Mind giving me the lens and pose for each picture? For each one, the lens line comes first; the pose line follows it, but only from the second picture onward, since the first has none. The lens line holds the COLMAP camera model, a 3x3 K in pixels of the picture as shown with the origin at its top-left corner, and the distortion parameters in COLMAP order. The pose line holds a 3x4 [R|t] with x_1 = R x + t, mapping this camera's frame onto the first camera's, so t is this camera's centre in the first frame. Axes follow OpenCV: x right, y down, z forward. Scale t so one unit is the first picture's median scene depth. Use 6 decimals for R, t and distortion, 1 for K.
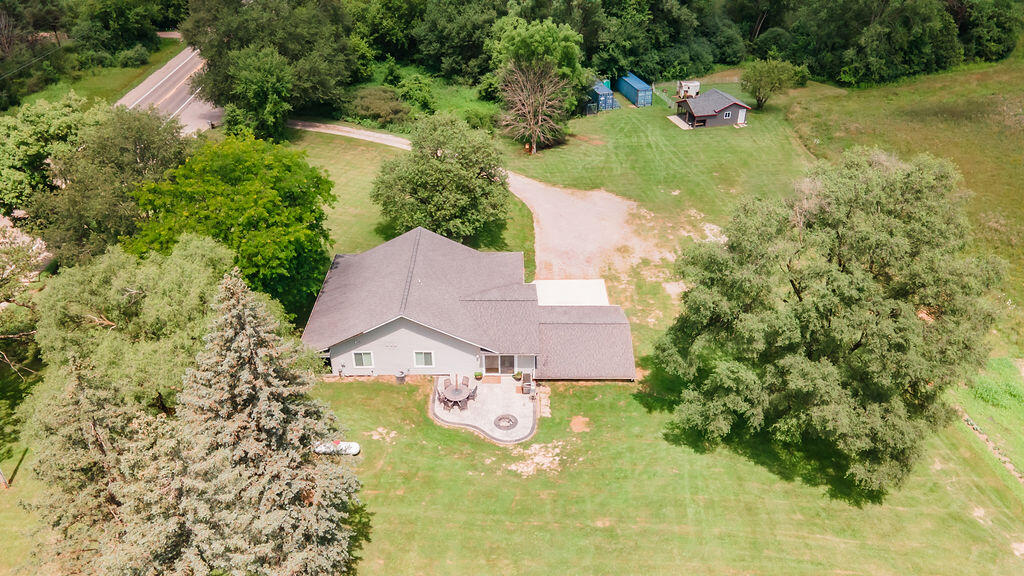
lens RADIAL K [[749.6, 0, 511.4], [0, 749.6, 288.2], [0, 0, 1]] dist [0.021382, 0.024119]
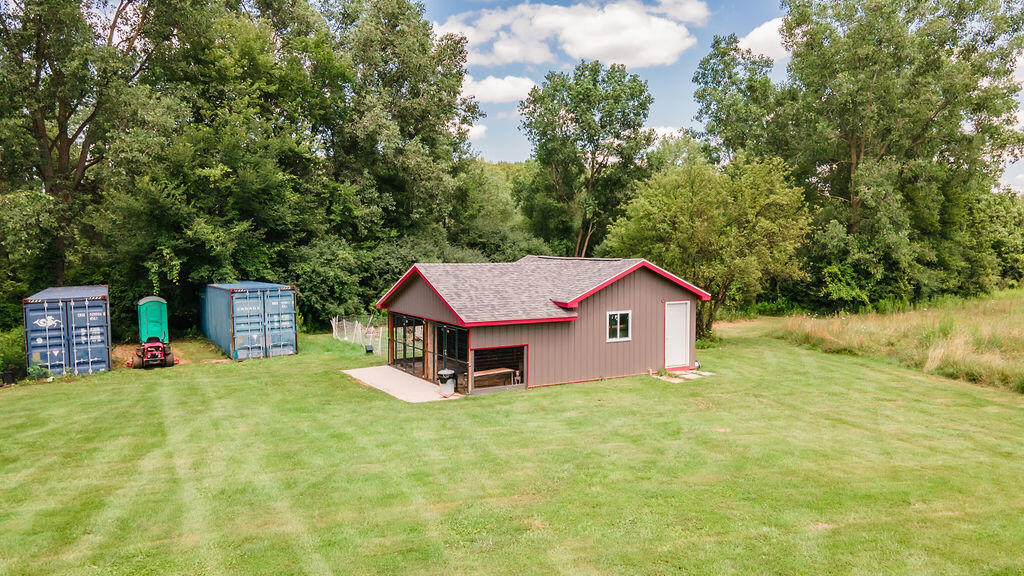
lens RADIAL K [[749.6, 0, 511.5], [0, 749.6, 290.1], [0, 0, 1]] dist [0.021382, 0.024119]
pose [[0.961211, -0.016857, 0.275297, 0.375939], [0.144176, 0.881612, -0.449414, -0.279978], [-0.235129, 0.471674, 0.849846, 1.534384]]
